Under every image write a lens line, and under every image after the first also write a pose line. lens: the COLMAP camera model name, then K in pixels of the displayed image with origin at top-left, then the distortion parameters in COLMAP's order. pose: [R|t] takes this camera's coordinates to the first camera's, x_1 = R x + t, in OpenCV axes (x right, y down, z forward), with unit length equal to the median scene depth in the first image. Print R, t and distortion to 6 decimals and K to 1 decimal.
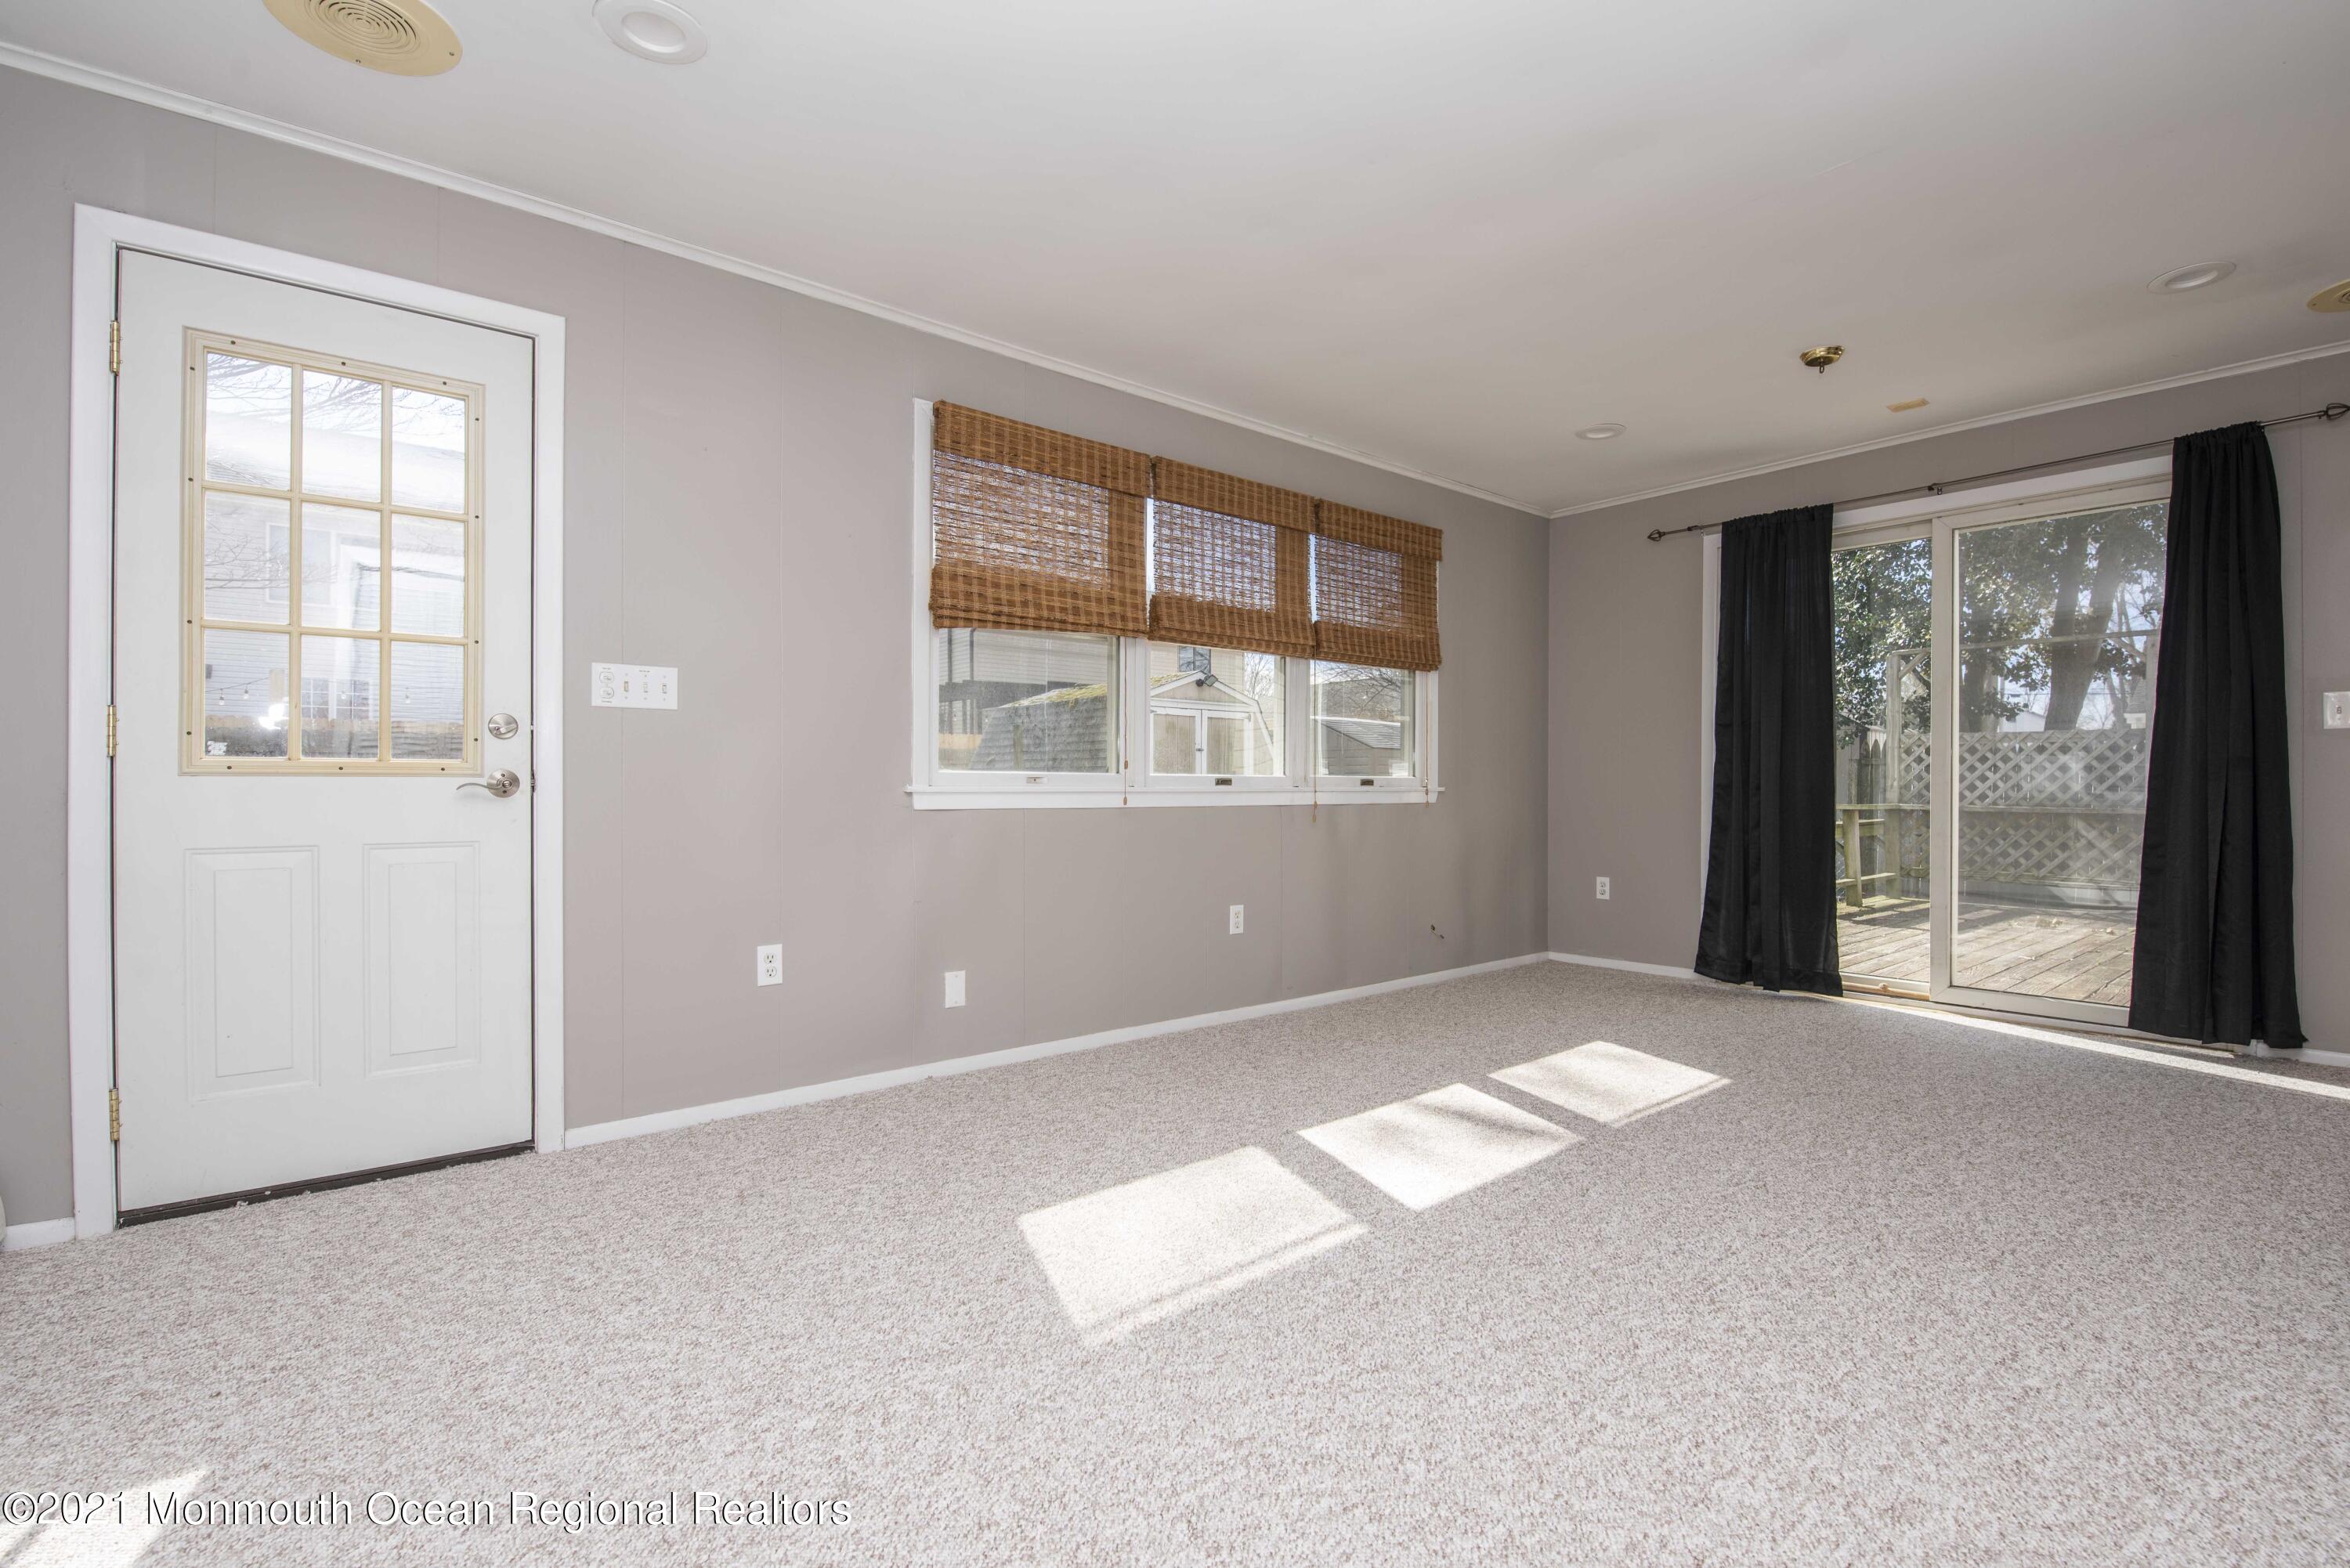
lens RADIAL K [[1067.8, 0, 1202.9], [0, 1067.8, 790.4], [0, 0, 1]] dist [-0.003752, -0.006539]
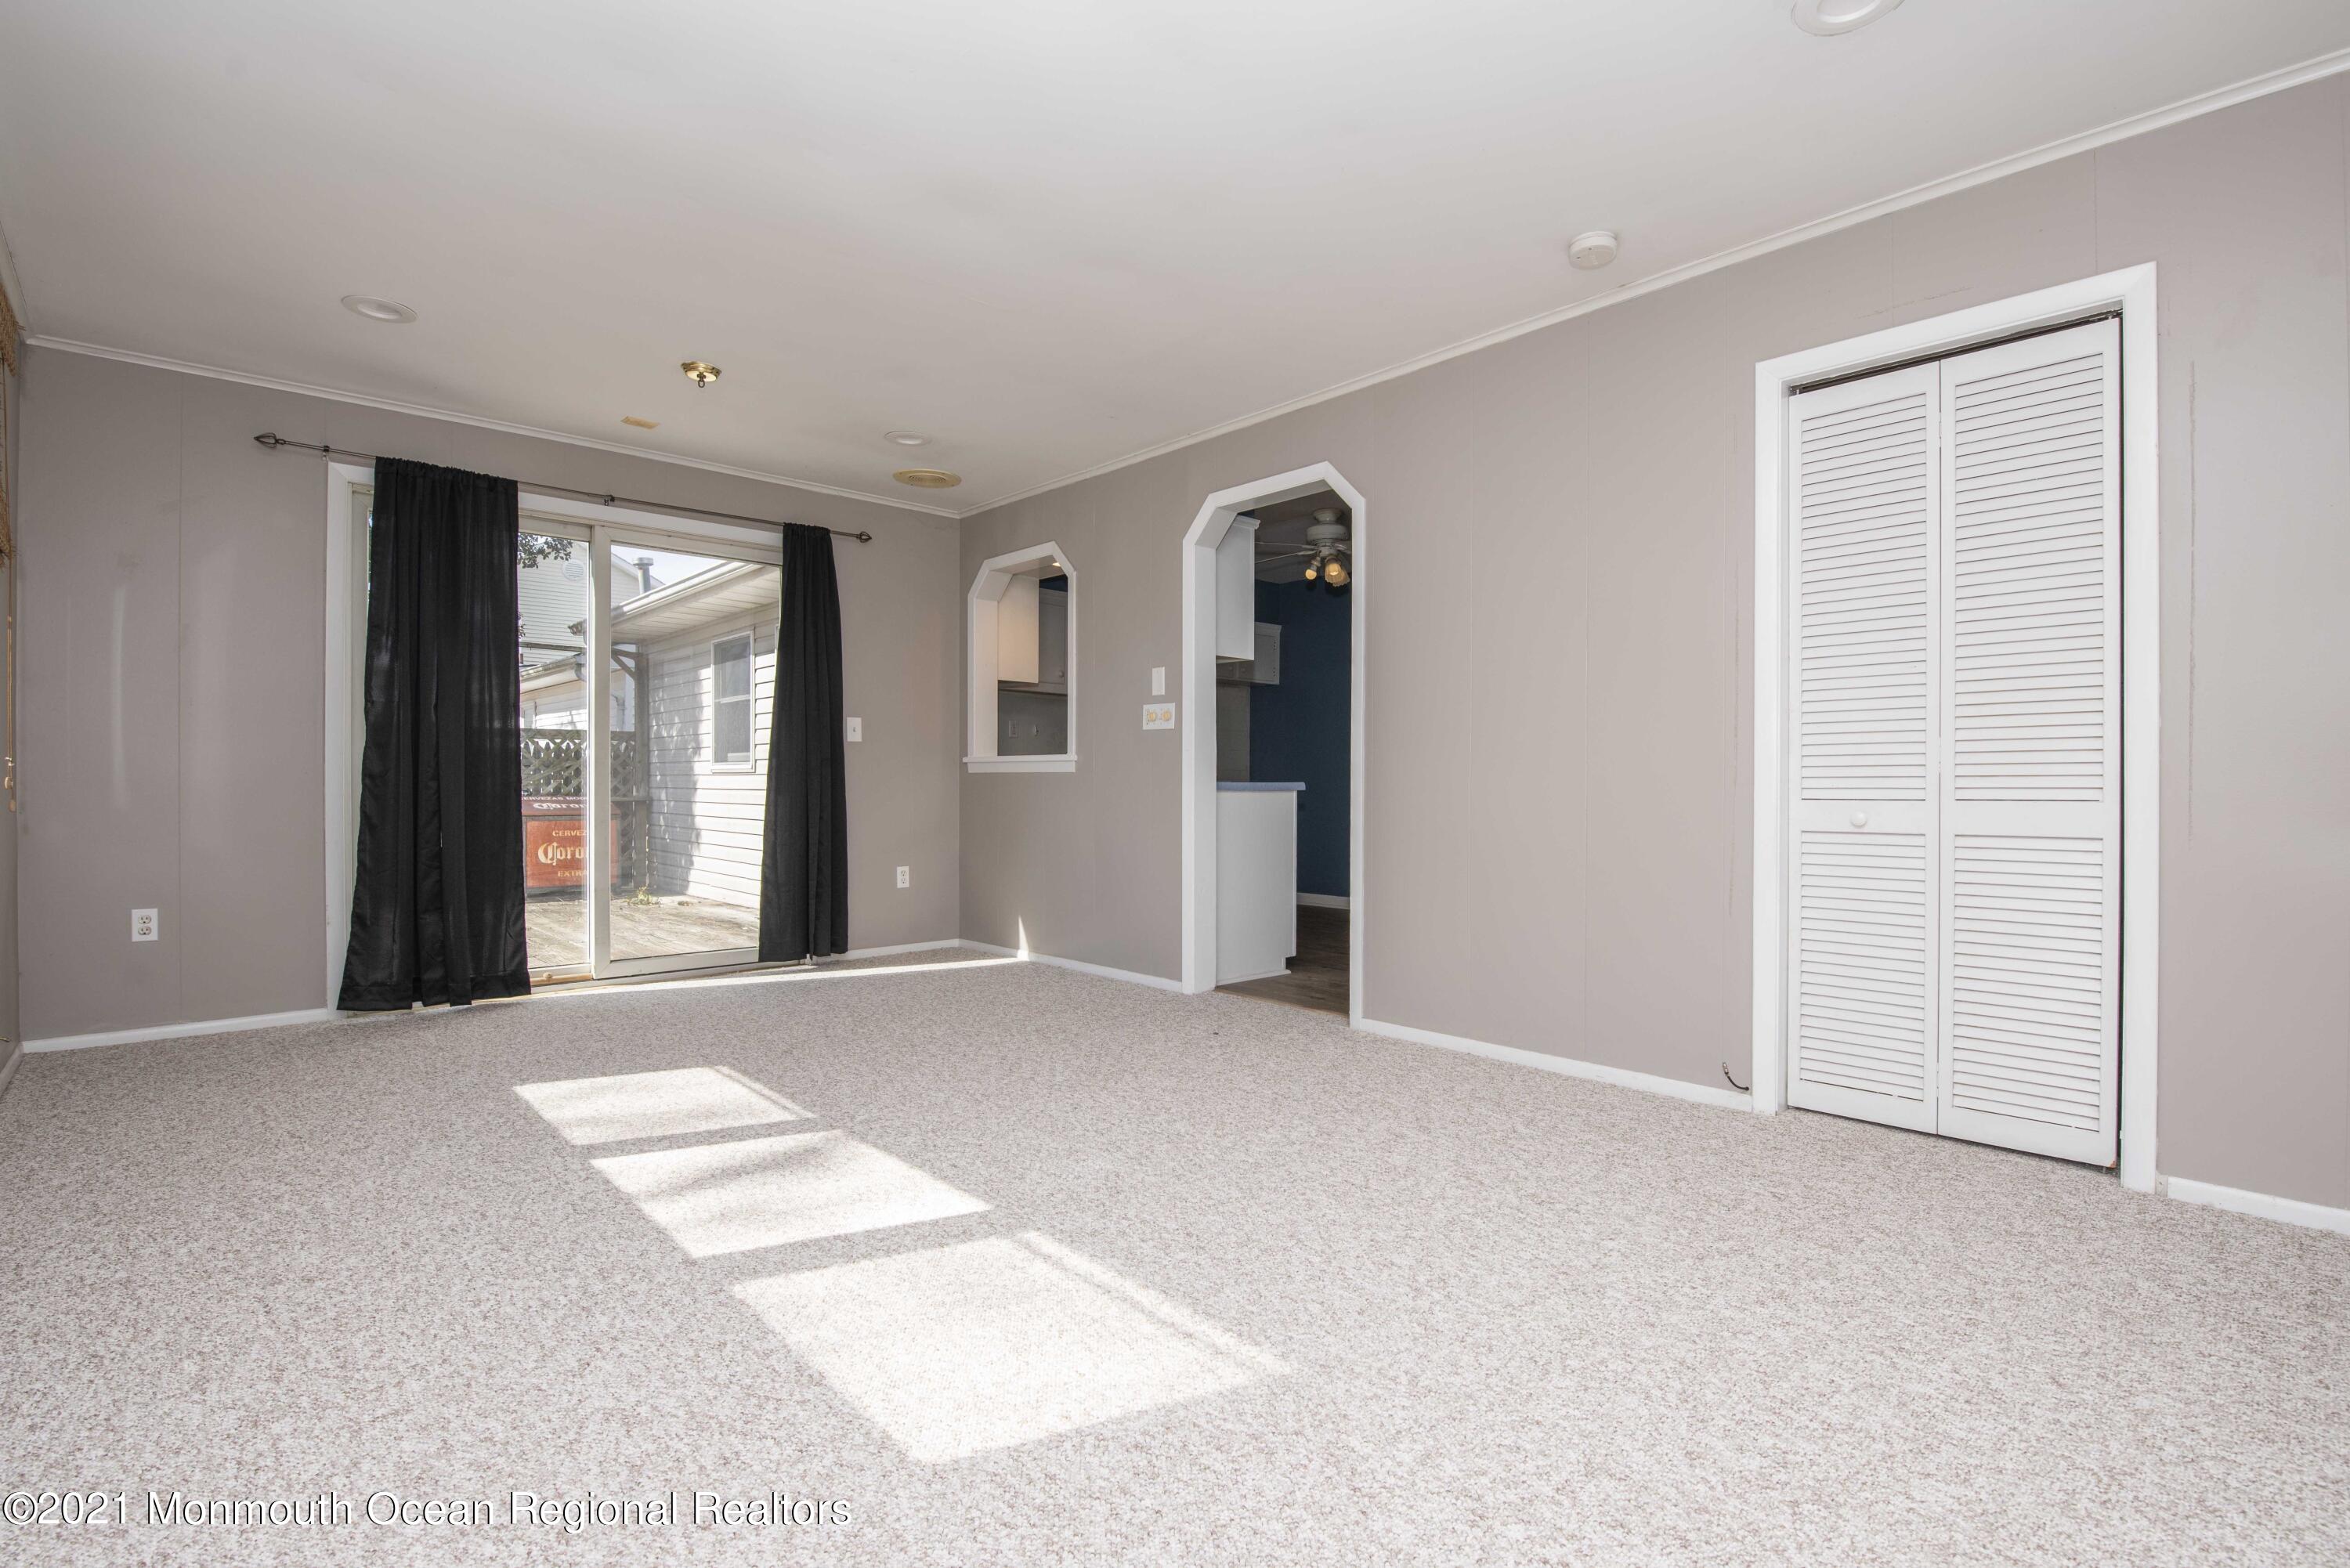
lens RADIAL K [[1067.7, 0, 1215.7], [0, 1067.7, 783.3], [0, 0, 1]] dist [-0.006294, -0.004429]
pose [[-0.058559, -0.001449, 0.998283, -0.573047], [0.000464, 0.999999, 0.001479, 0.001555], [-0.998284, 0.000550, -0.058559, 0.616473]]
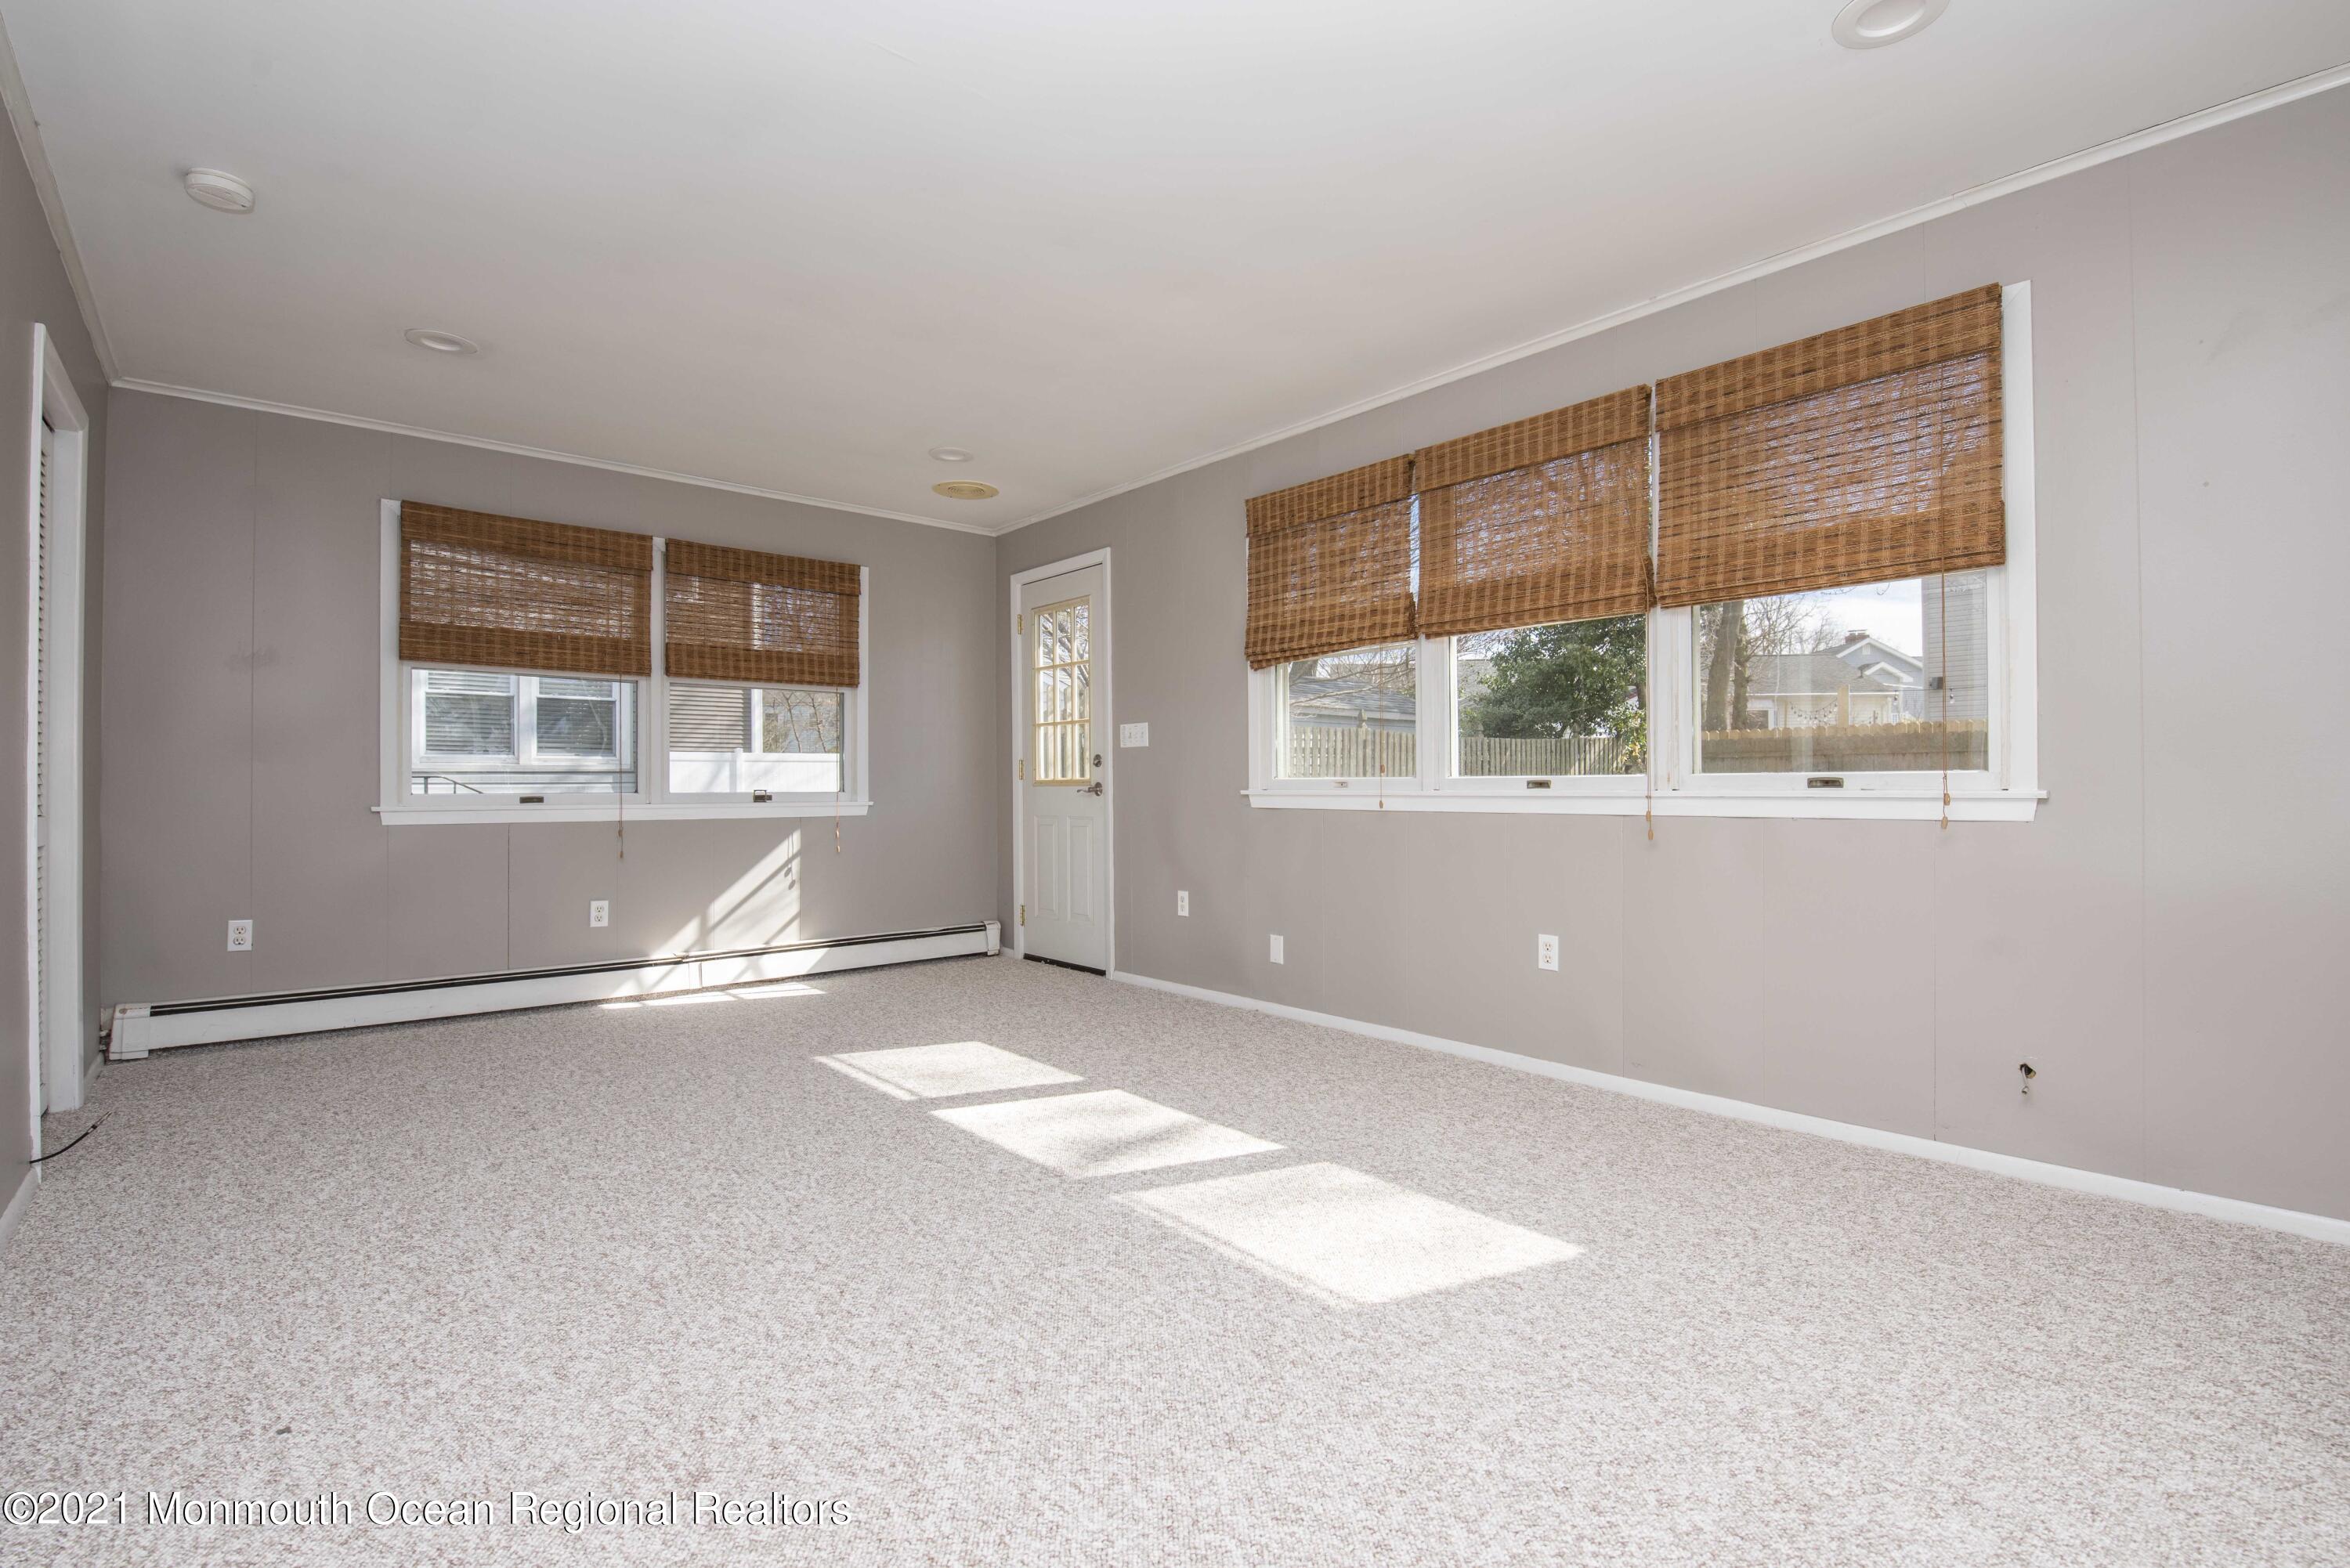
lens RADIAL K [[1067.7, 0, 1215.7], [0, 1067.7, 783.3], [0, 0, 1]] dist [-0.006294, -0.004429]
pose [[0.023466, -0.004247, -0.999716, 1.116080], [0.000932, 0.999991, -0.004226, -0.007439], [0.999724, -0.000833, 0.023470, 0.960128]]
